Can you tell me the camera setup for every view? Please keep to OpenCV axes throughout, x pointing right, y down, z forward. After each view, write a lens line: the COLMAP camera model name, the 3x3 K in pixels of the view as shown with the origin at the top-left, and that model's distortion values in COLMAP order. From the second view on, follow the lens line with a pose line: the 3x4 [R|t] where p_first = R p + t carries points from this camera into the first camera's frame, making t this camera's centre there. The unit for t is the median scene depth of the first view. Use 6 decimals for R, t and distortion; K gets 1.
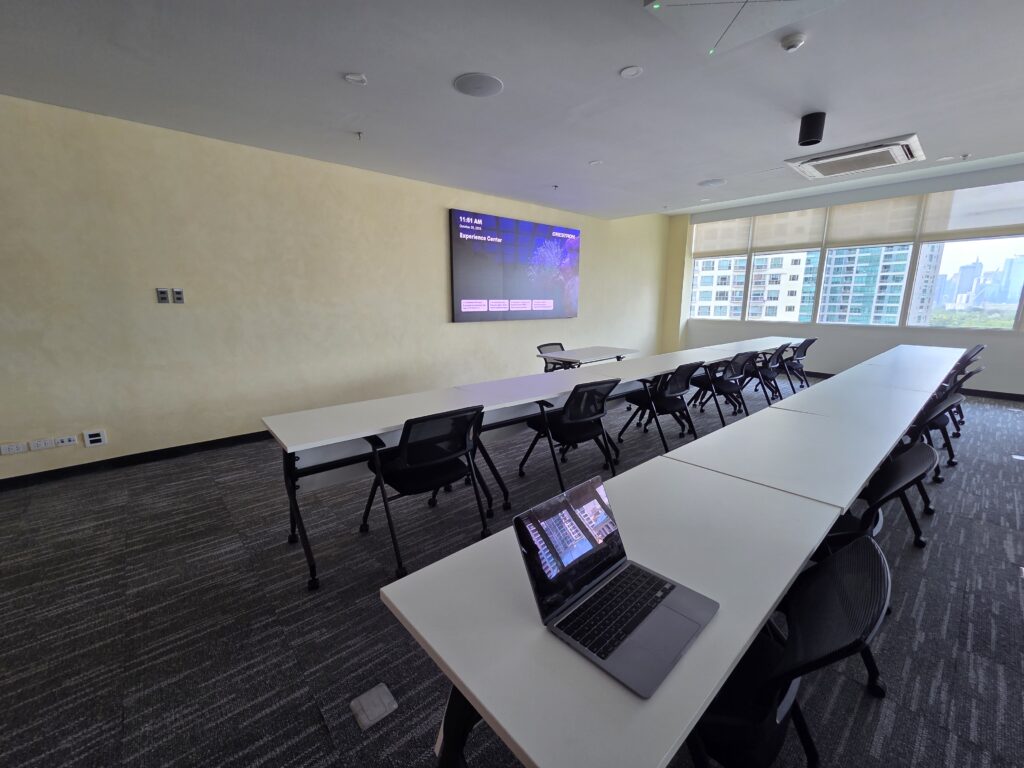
lens RADIAL K [[420.3, 0, 512.0], [0, 420.3, 384.0], [0, 0, 1]] dist [0.000058, 0.000001]
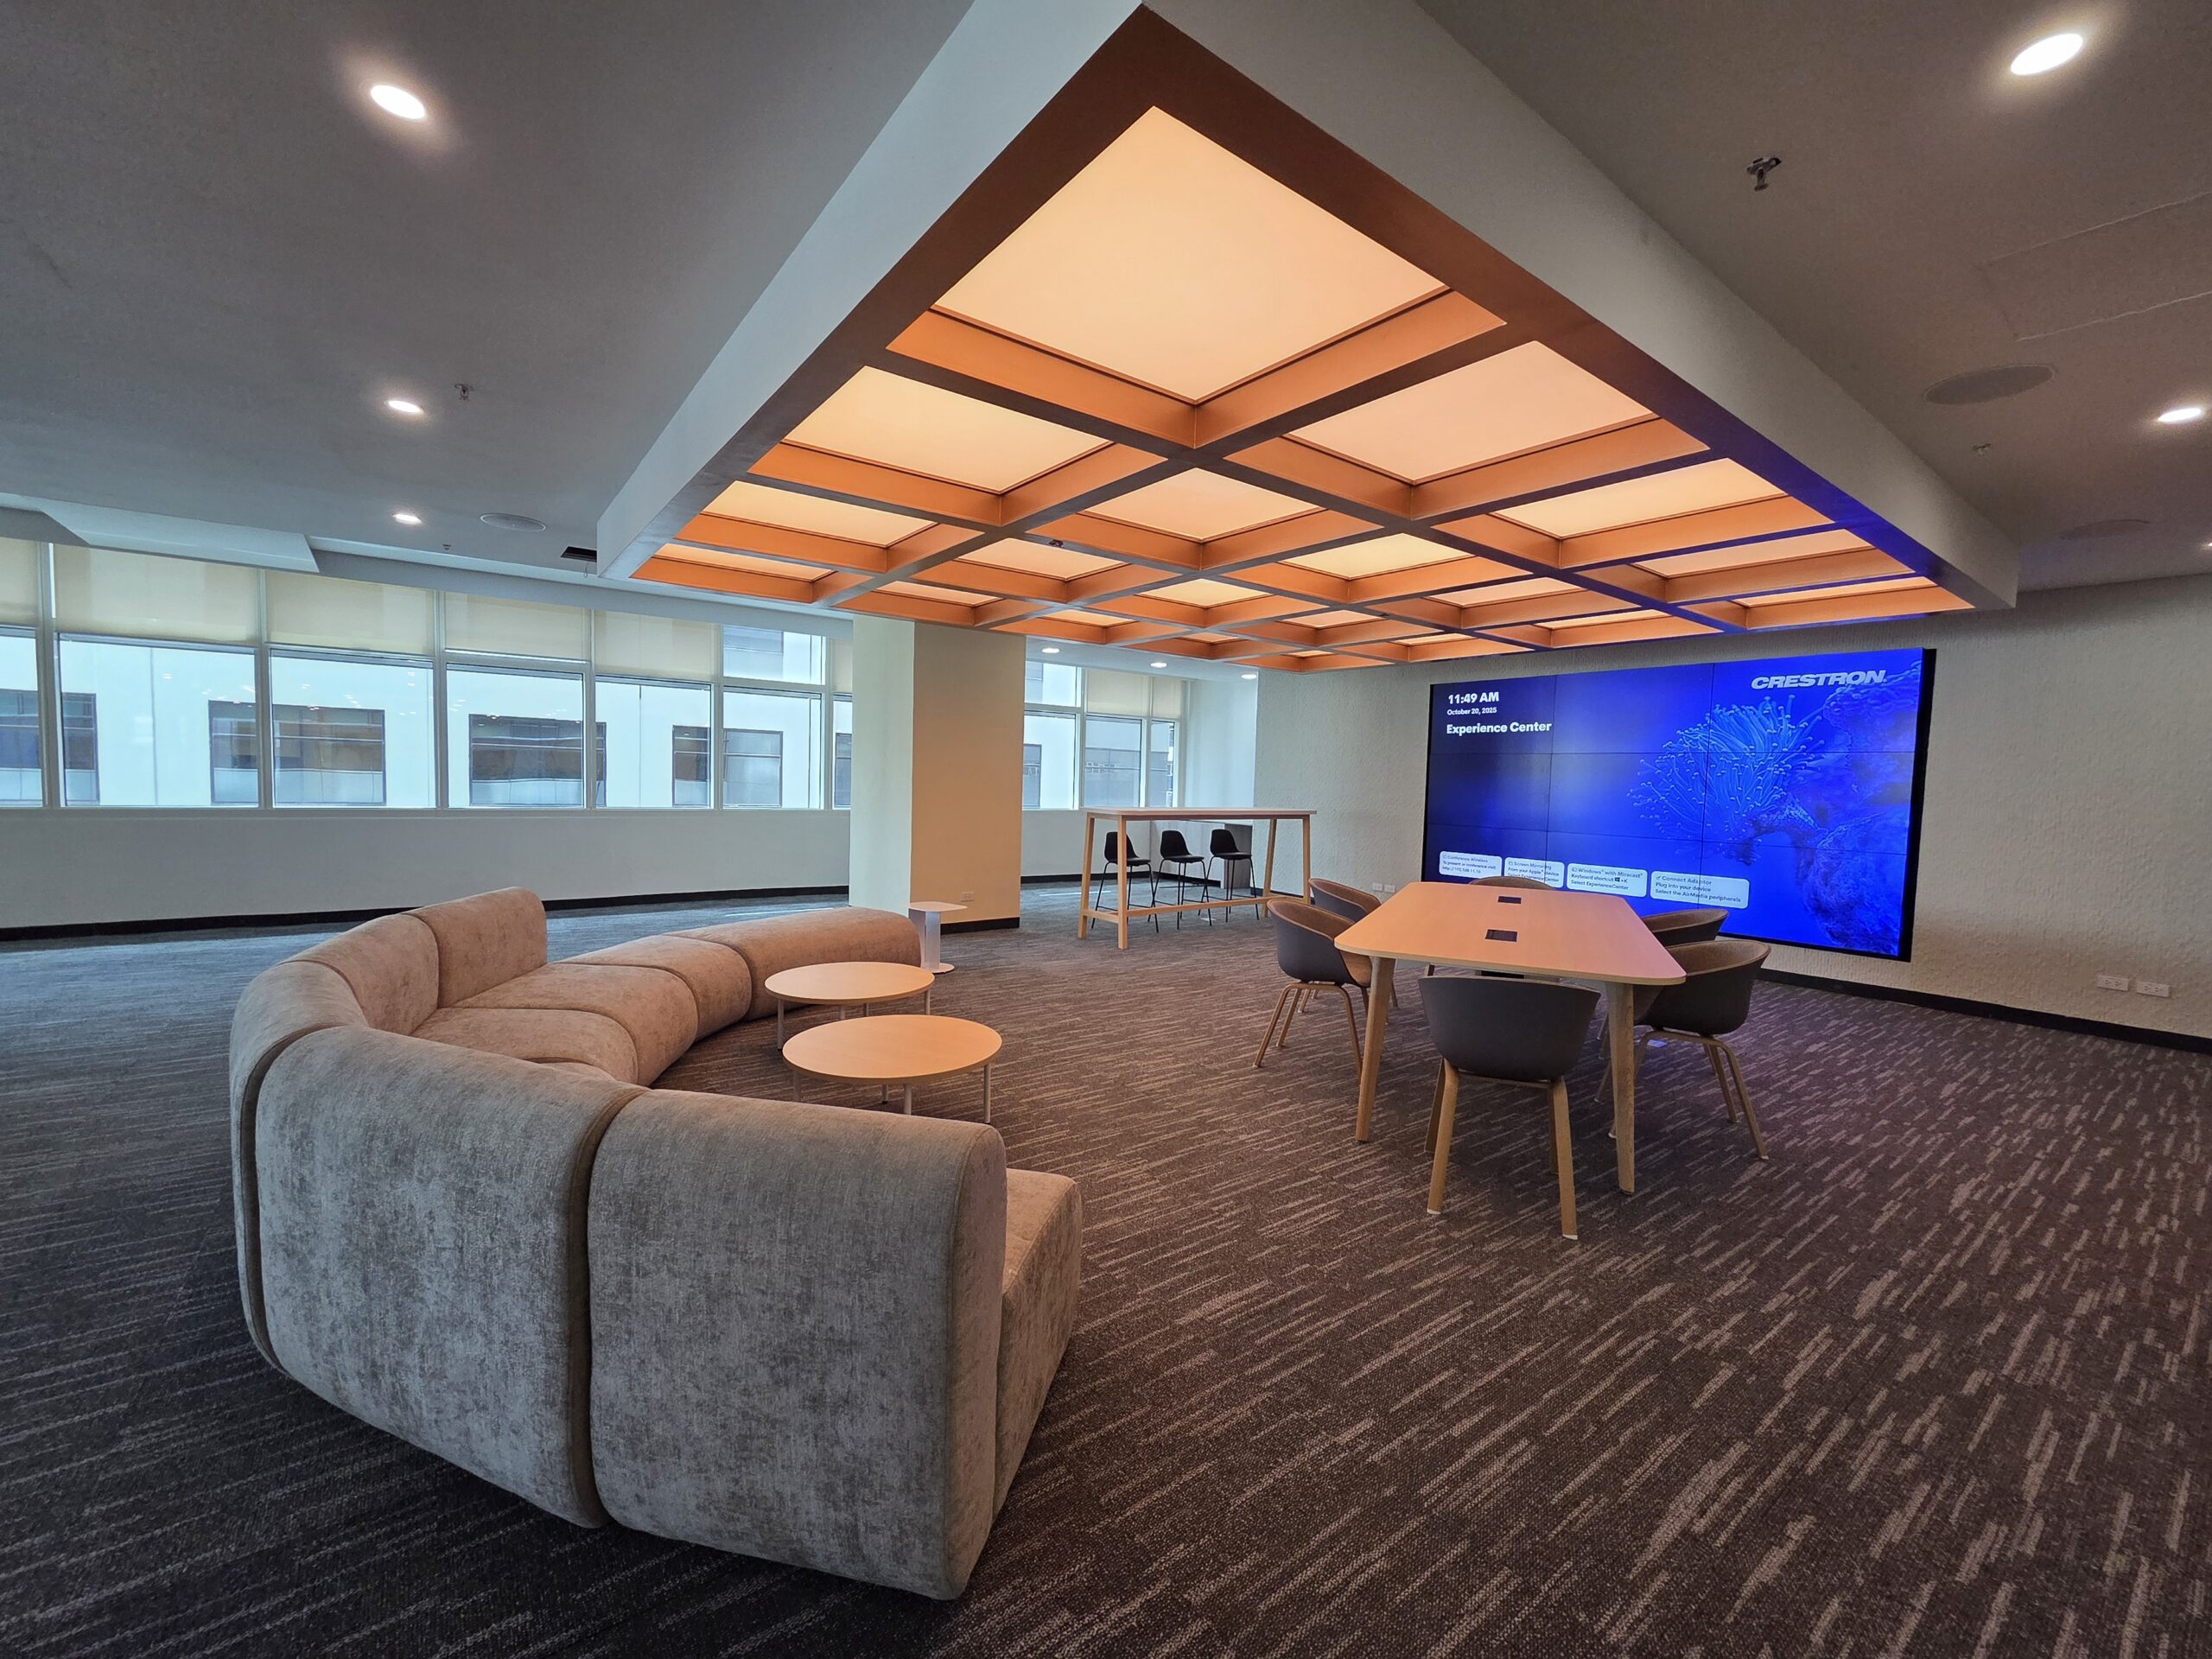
lens RADIAL K [[907.9, 0, 1106.0], [0, 907.9, 829.5], [0, 0, 1]] dist [0.000058, 0.000001]
pose [[-0.085782, 0.053025, -0.994902, 1.002969], [-0.221857, 0.972494, 0.070960, -0.213421], [0.971299, 0.226813, -0.071658, 0.678016]]
